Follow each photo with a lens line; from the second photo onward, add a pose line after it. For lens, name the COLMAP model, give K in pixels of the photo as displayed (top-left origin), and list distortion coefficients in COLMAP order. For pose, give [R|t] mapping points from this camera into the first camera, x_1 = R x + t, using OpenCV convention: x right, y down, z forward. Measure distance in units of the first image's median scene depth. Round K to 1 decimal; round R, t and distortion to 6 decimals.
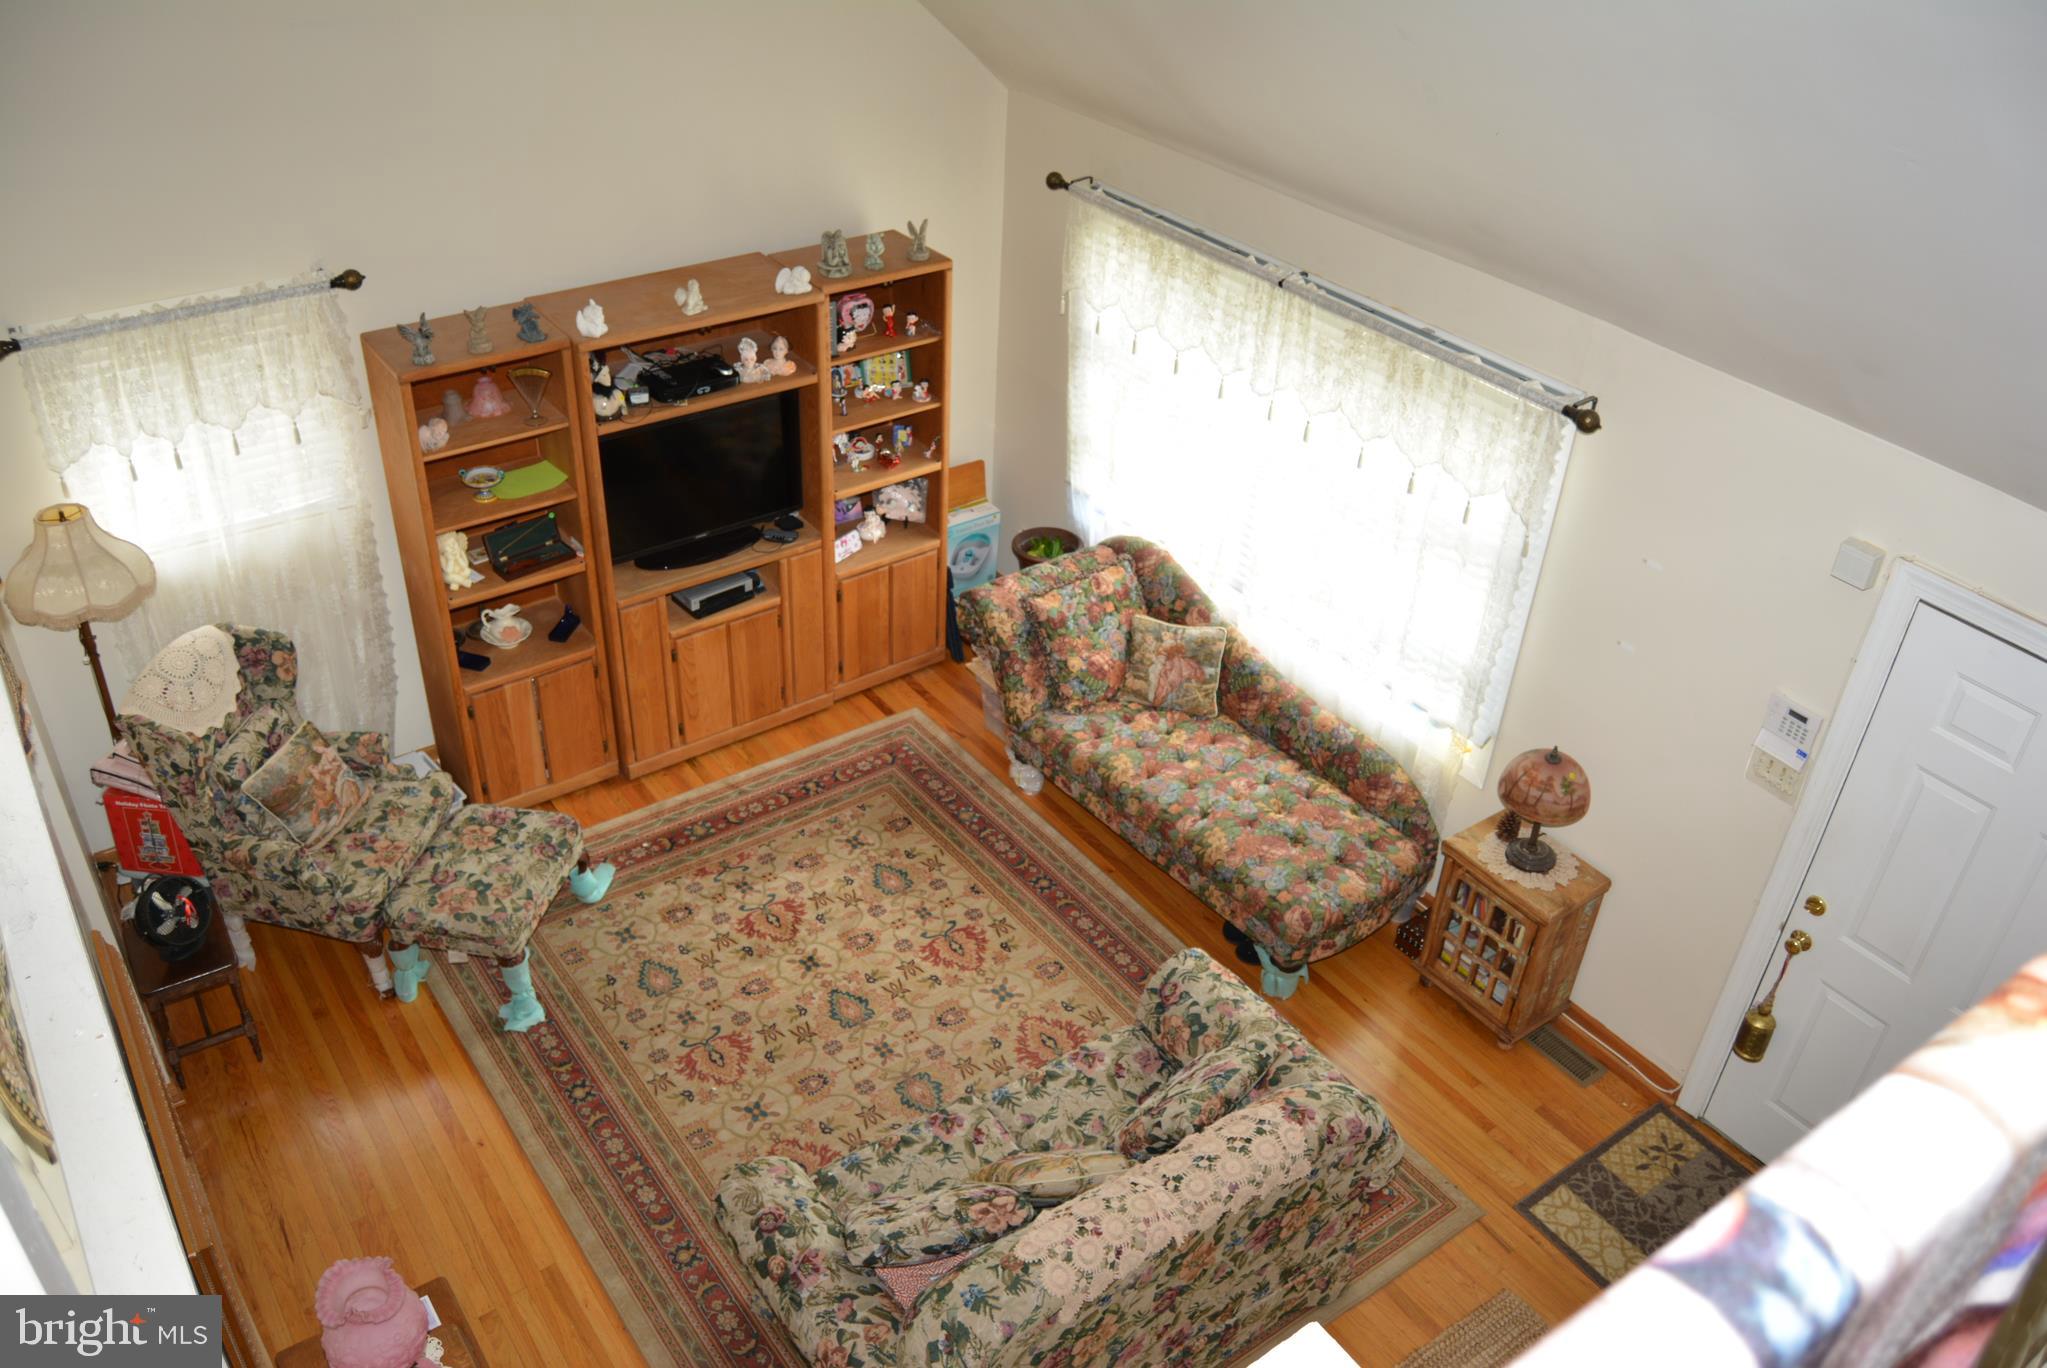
lens RADIAL K [[1603.5, 0, 1032.7], [0, 1603.5, 685.2], [0, 0, 1]] dist [-0.098009, 0.039840]
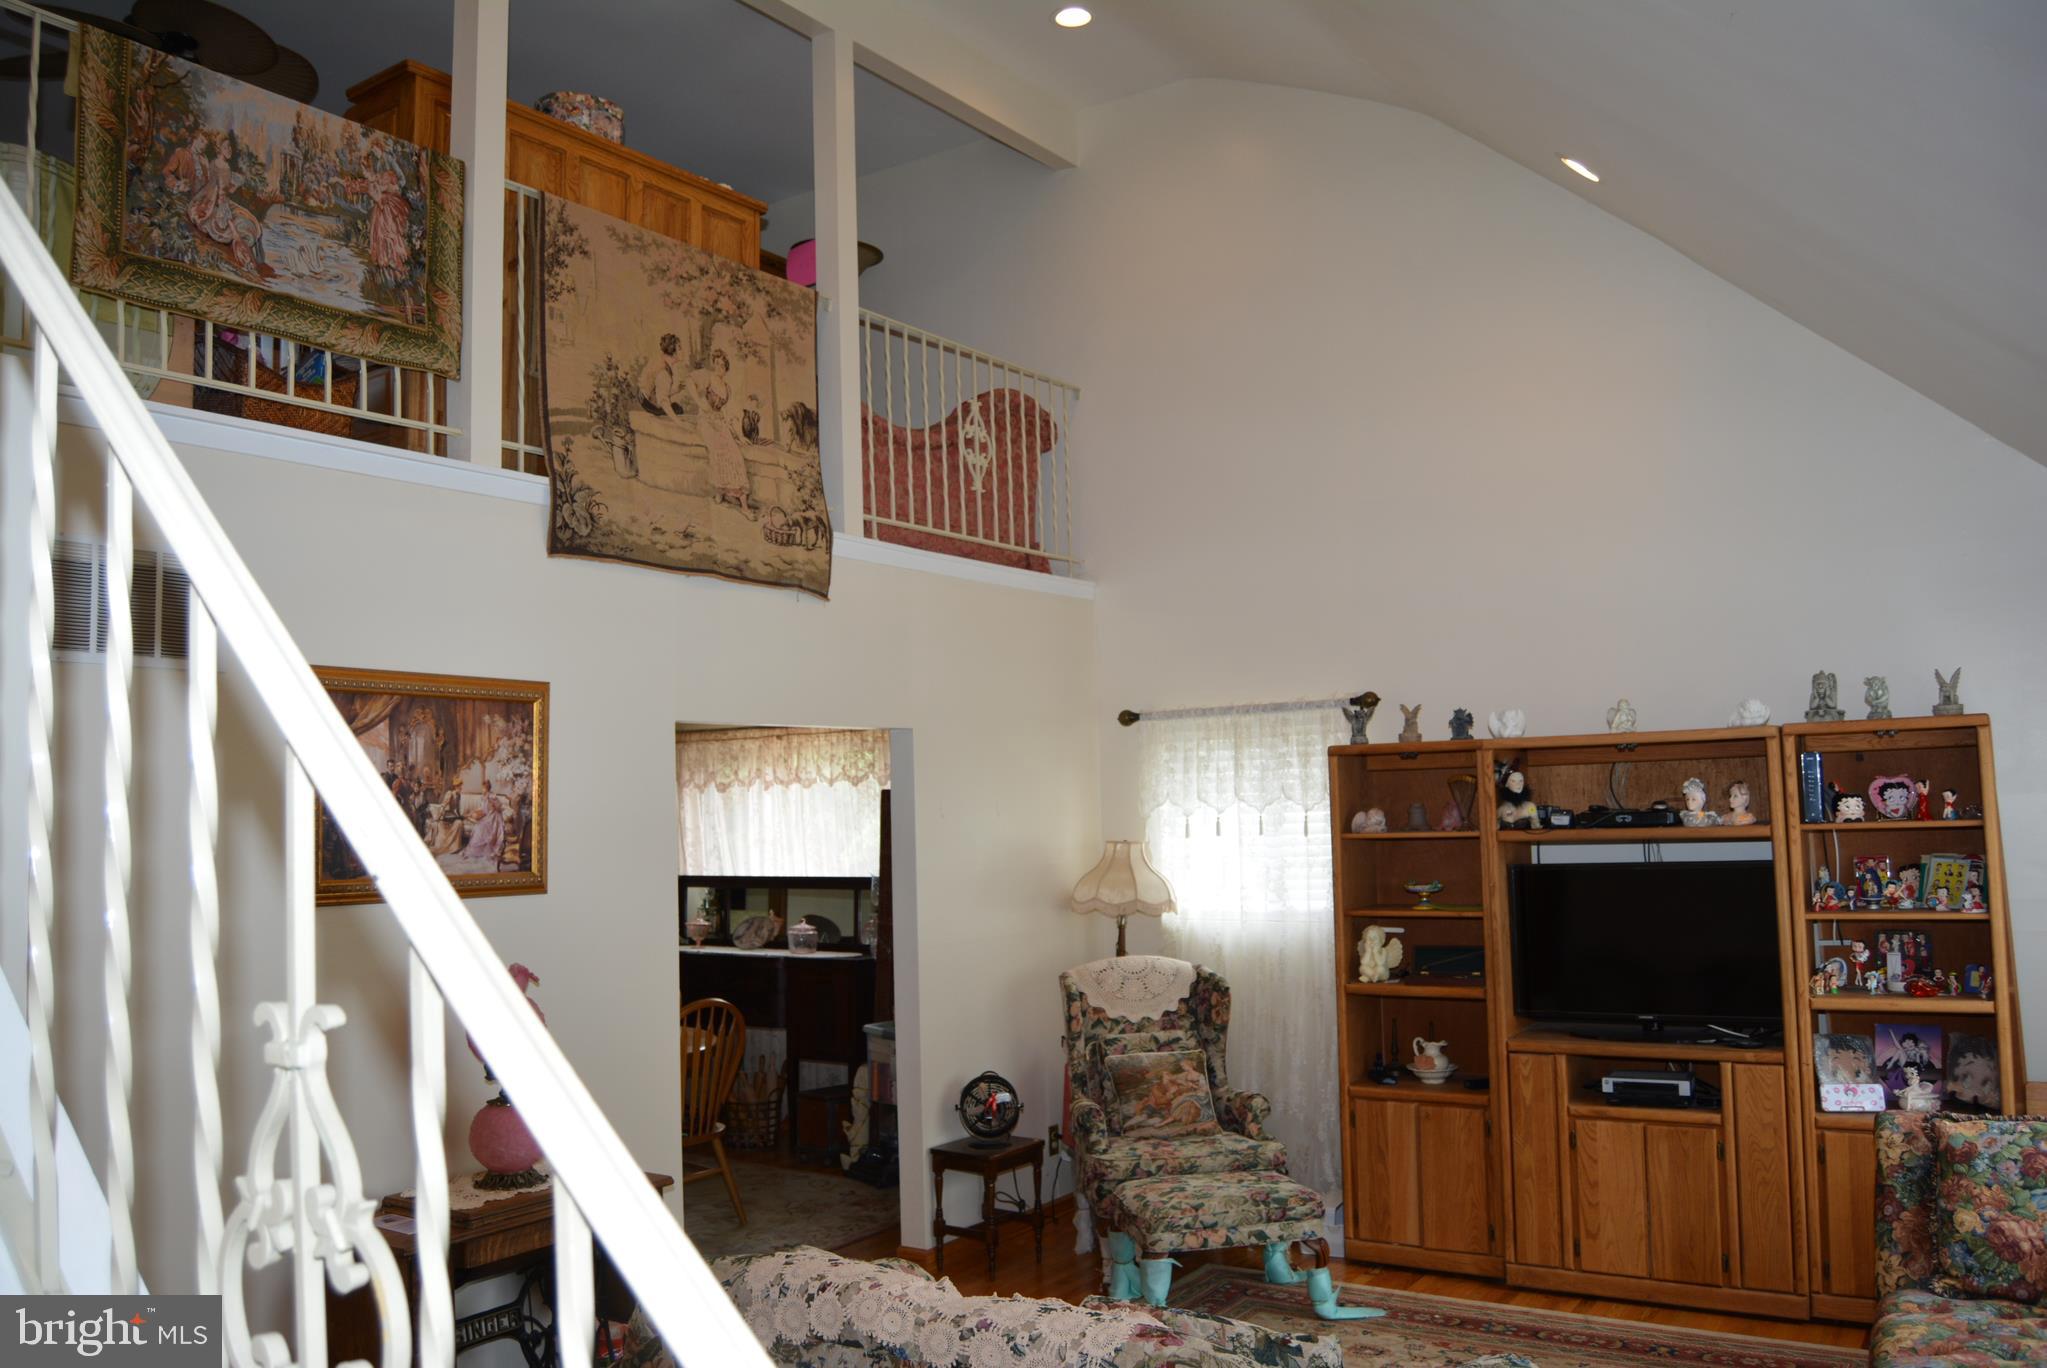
lens RADIAL K [[1603.5, 0, 1024.5], [0, 1603.5, 693.2], [0, 0, 1]] dist [-0.098009, 0.039840]
pose [[0.343605, -0.124917, -0.930769, 0.553193], [-0.493215, 0.819418, -0.292049, 0.199621], [0.799171, 0.559419, 0.219945, 0.502659]]
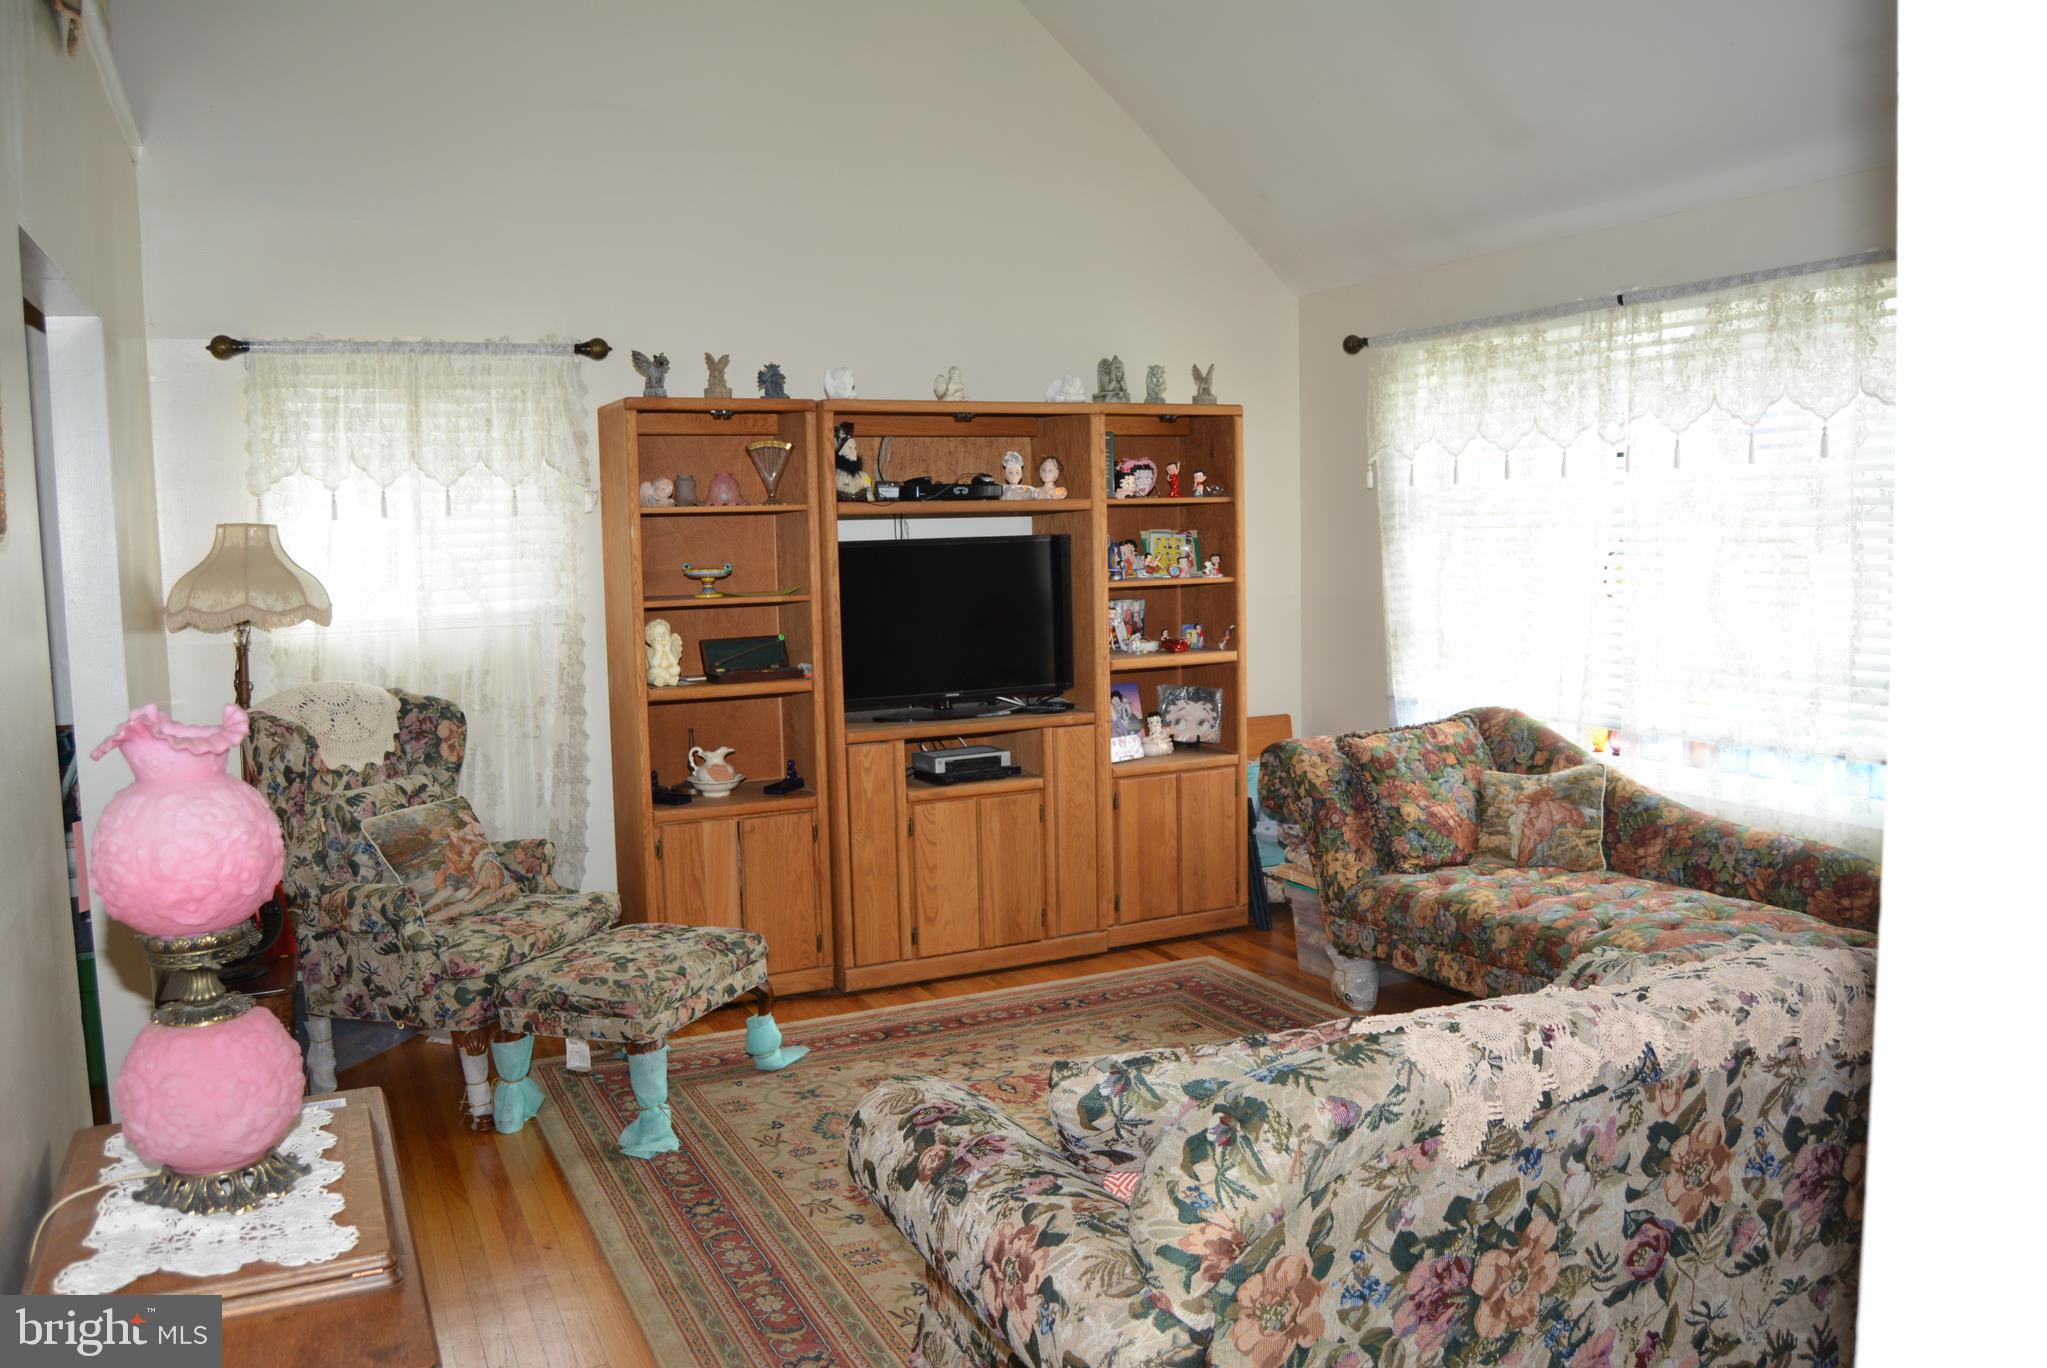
lens RADIAL K [[1603.5, 0, 1029.6], [0, 1603.5, 687.5], [0, 0, 1]] dist [-0.098009, 0.039840]
pose [[0.980987, -0.049543, -0.187643, -0.007589], [-0.046052, 0.879828, -0.473055, 0.344498], [0.188530, 0.472703, 0.860819, 0.303288]]
